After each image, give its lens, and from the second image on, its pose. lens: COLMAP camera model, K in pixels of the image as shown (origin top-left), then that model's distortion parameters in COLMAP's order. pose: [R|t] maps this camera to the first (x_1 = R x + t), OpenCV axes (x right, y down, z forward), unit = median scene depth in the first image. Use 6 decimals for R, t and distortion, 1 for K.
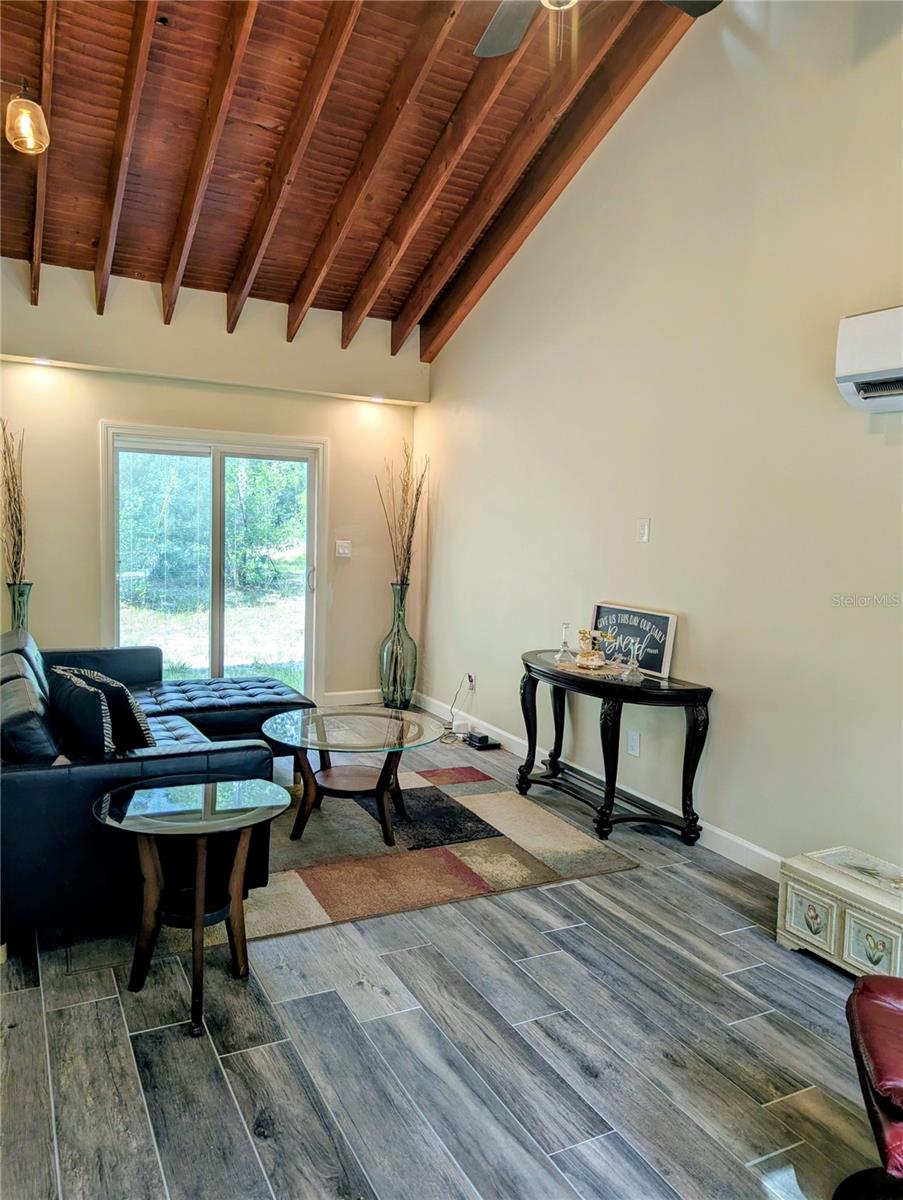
lens RADIAL K [[850.1, 0, 435.6], [0, 850.1, 595.2], [0, 0, 1]] dist [0.052847, -0.048605]
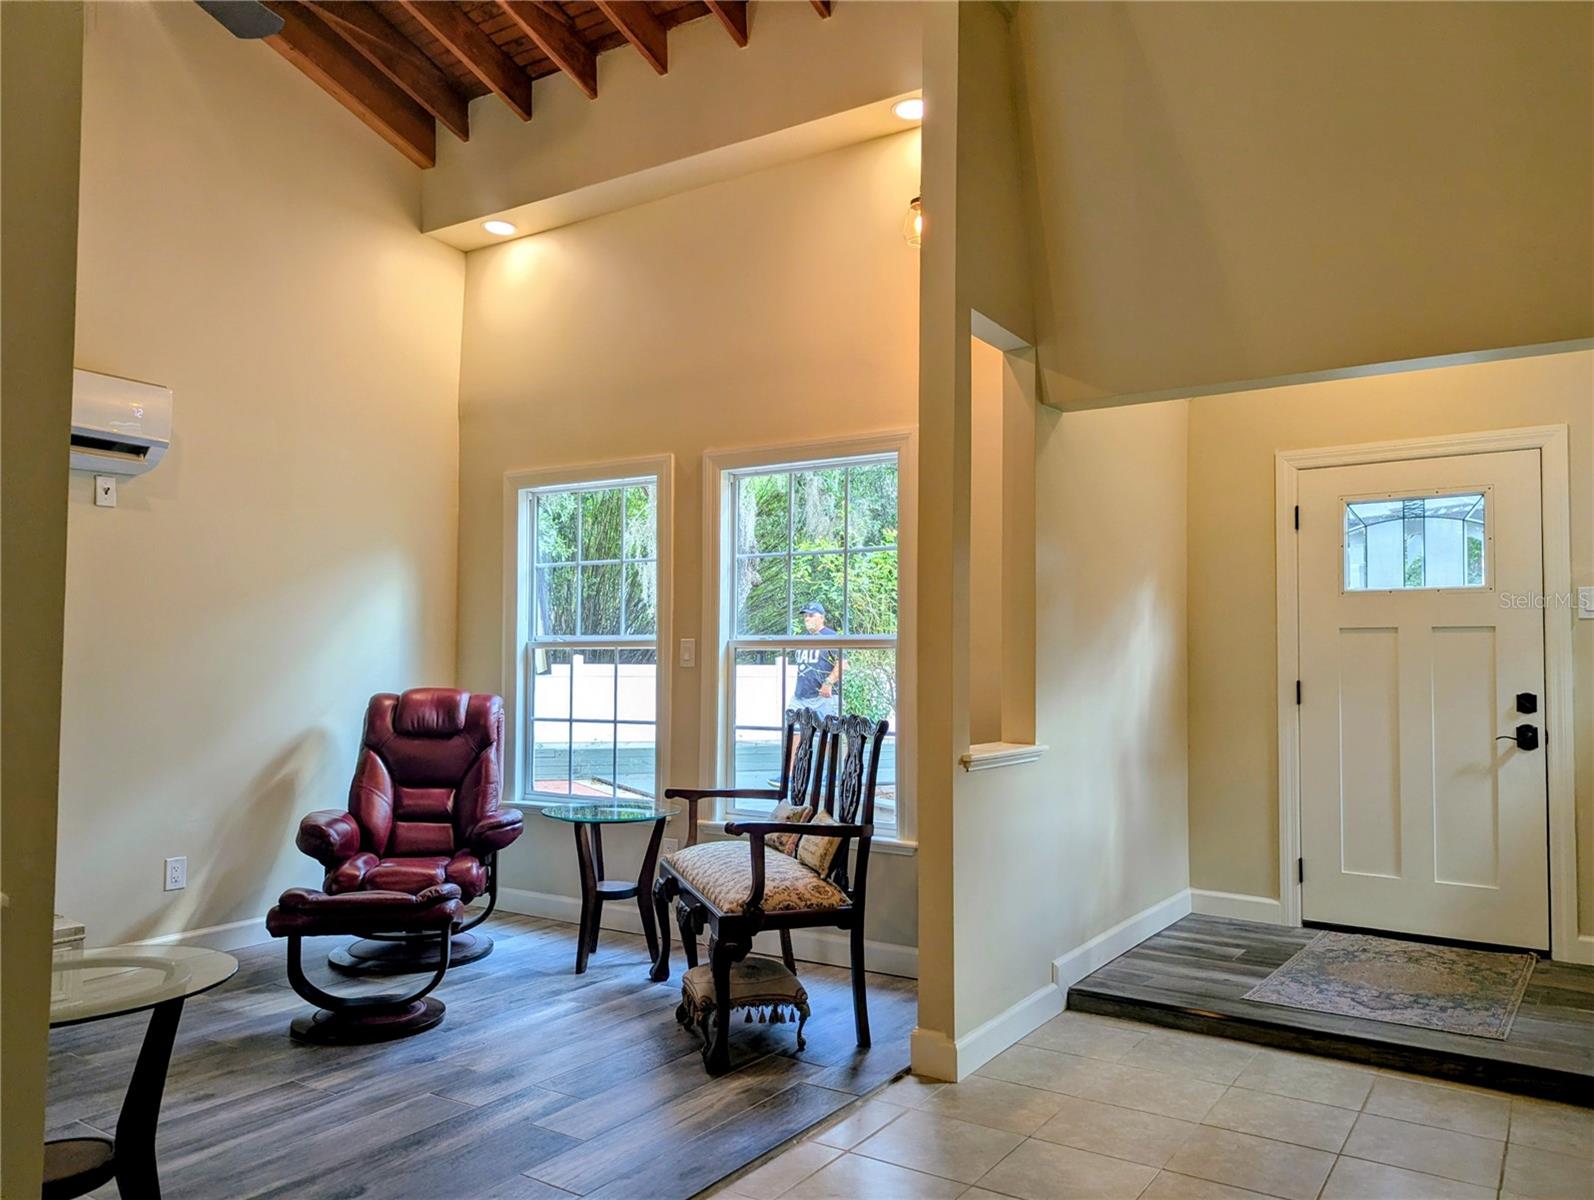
lens RADIAL K [[1151.9, 0, 825.4], [0, 1151.9, 624.9], [0, 0, 1]] dist [0.065210, -0.064966]
pose [[-0.505304, -0.007059, 0.862913, -1.079655], [0.045339, 0.998368, 0.034717, -0.016657], [-0.861750, 0.056666, -0.504159, 0.802771]]
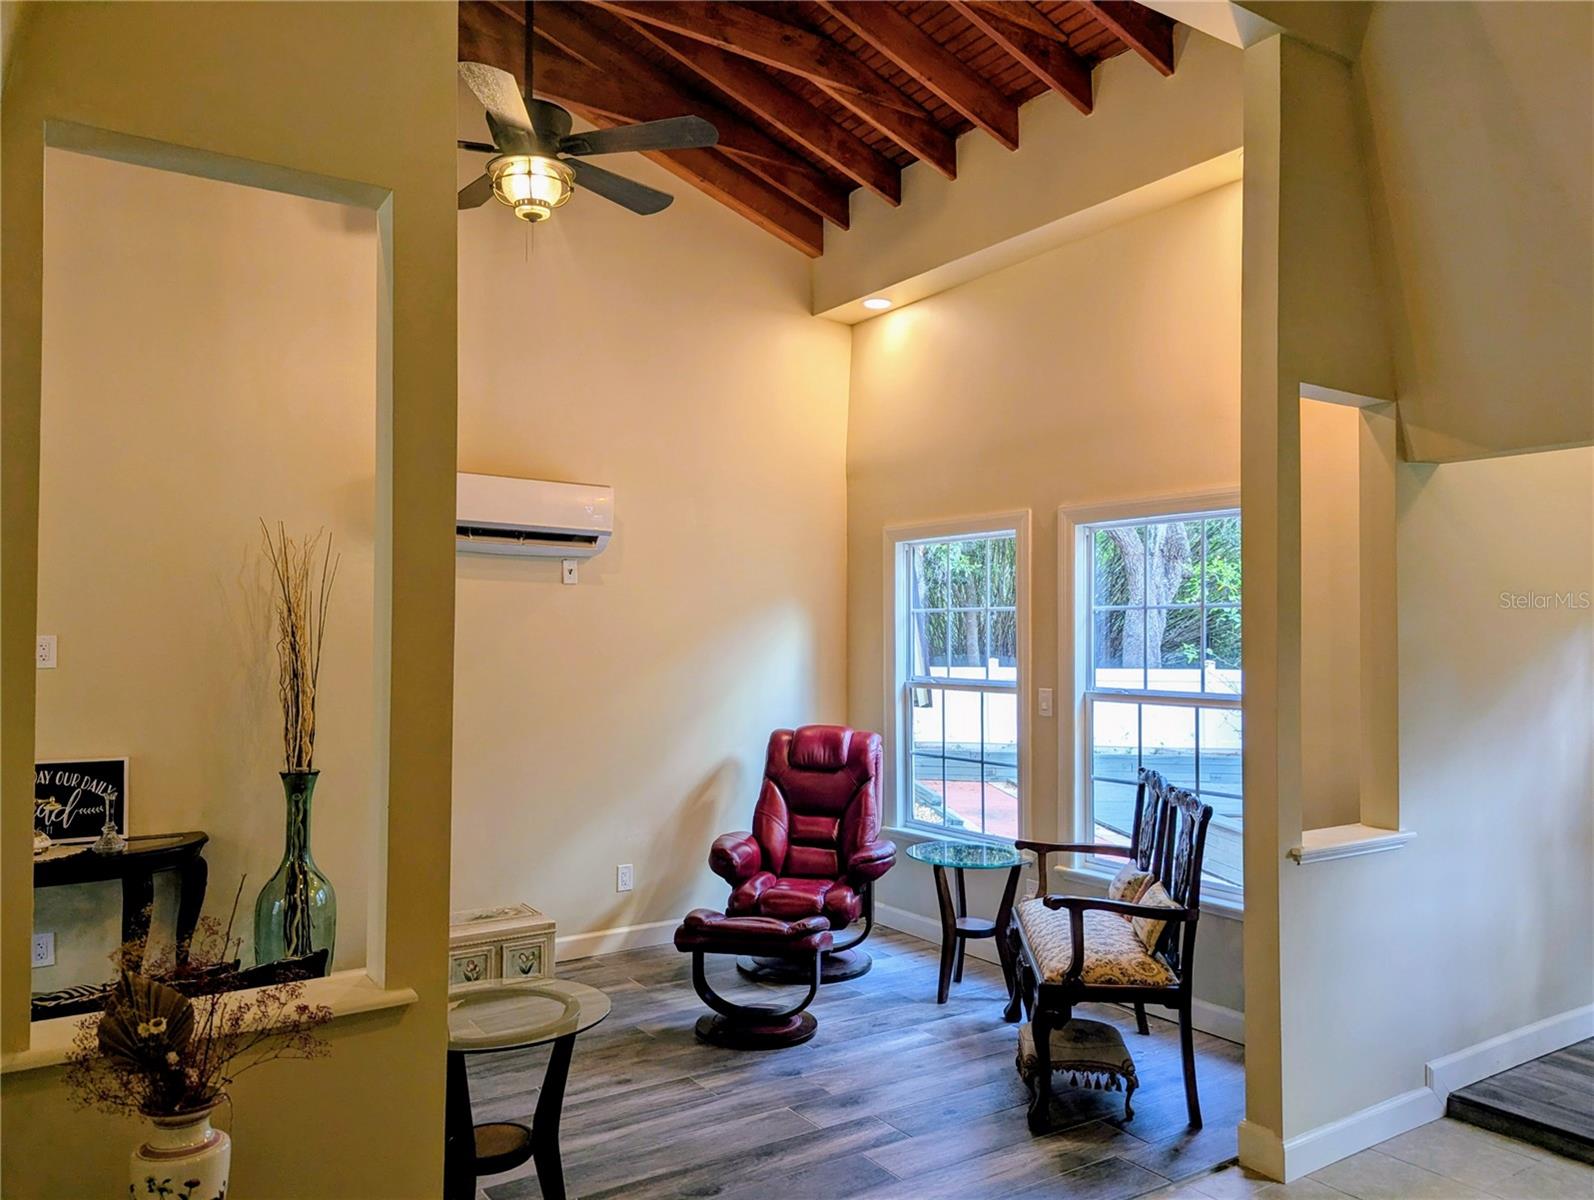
lens RADIAL K [[1167.0, 0, 792.4], [0, 1167.0, 612.0], [0, 0, 1]] dist [0.056647, -0.052272]
pose [[-0.118369, -0.016104, 0.992839, -1.229393], [0.070284, 0.997225, 0.024554, -0.132496], [-0.990479, 0.072687, -0.116908, 0.703286]]
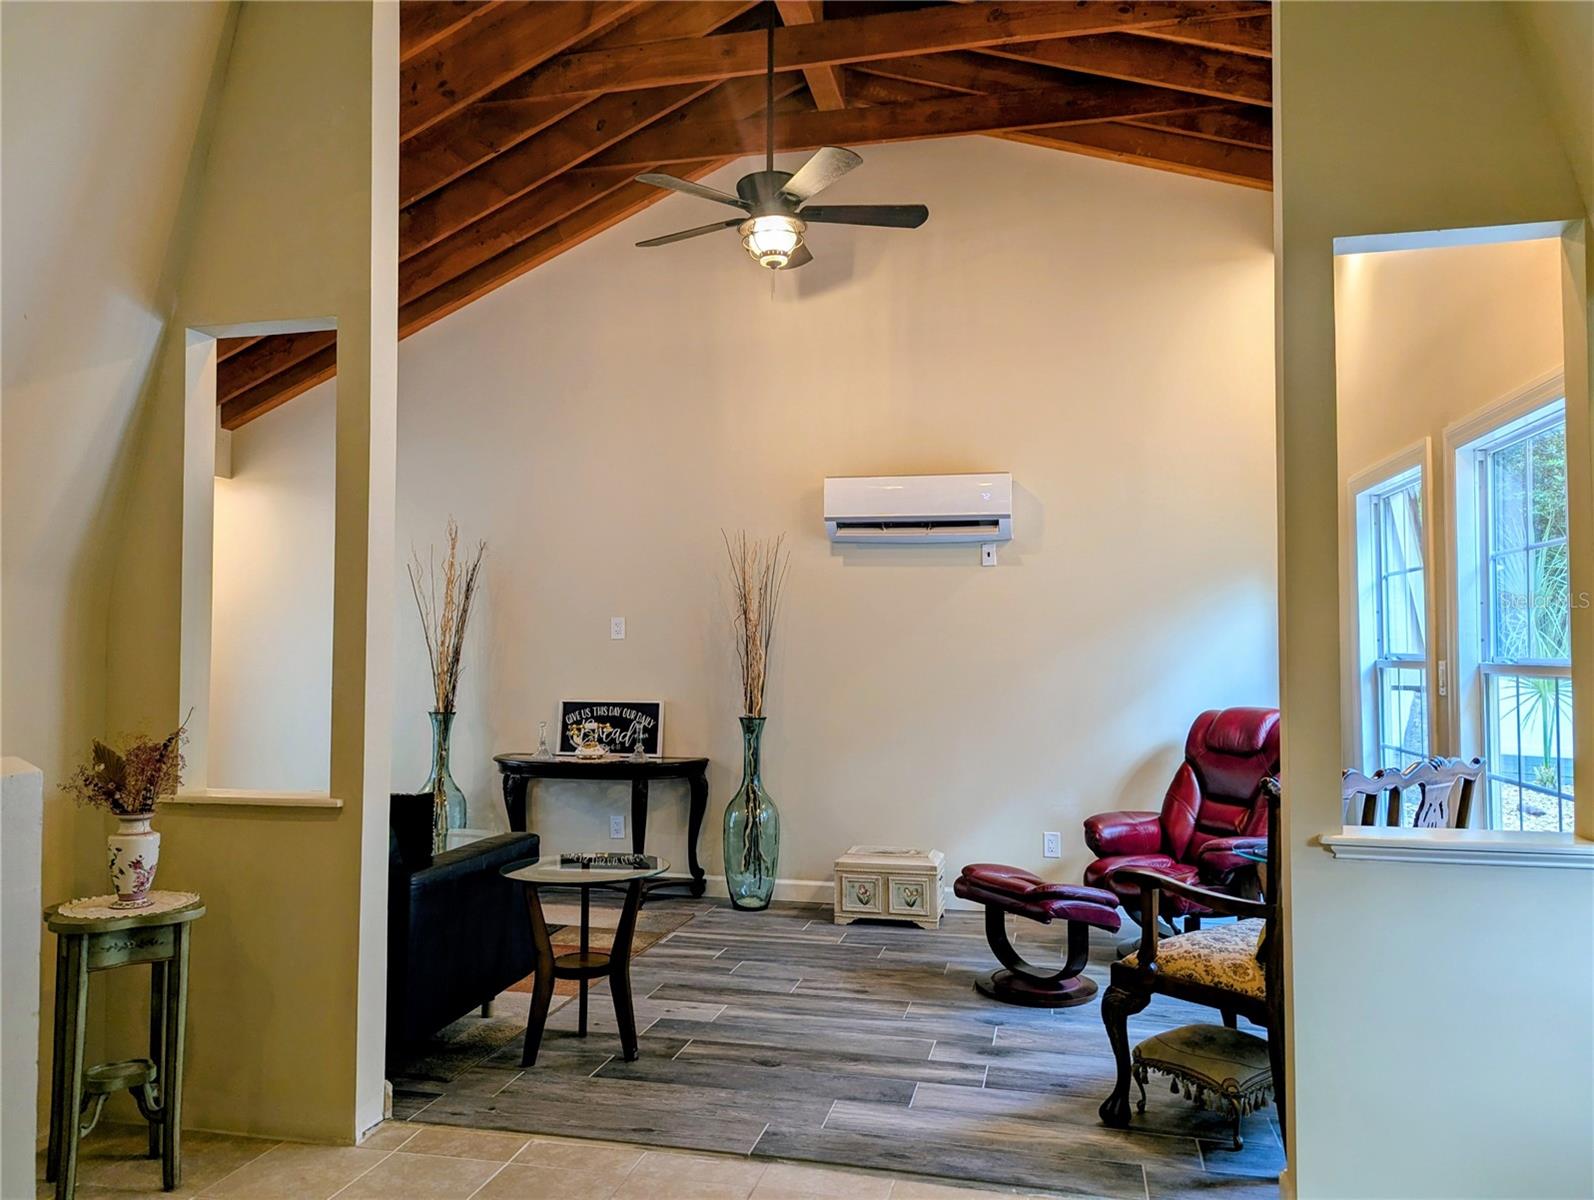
lens RADIAL K [[1147.8, 0, 794.6], [0, 1147.8, 613.2], [0, 0, 1]] dist [0.051295, -0.068475]
pose [[0.650790, -0.008998, 0.759204, -1.071873], [0.081665, 0.994958, -0.058210, 0.013907], [-0.754853, 0.099883, 0.648244, -0.196260]]
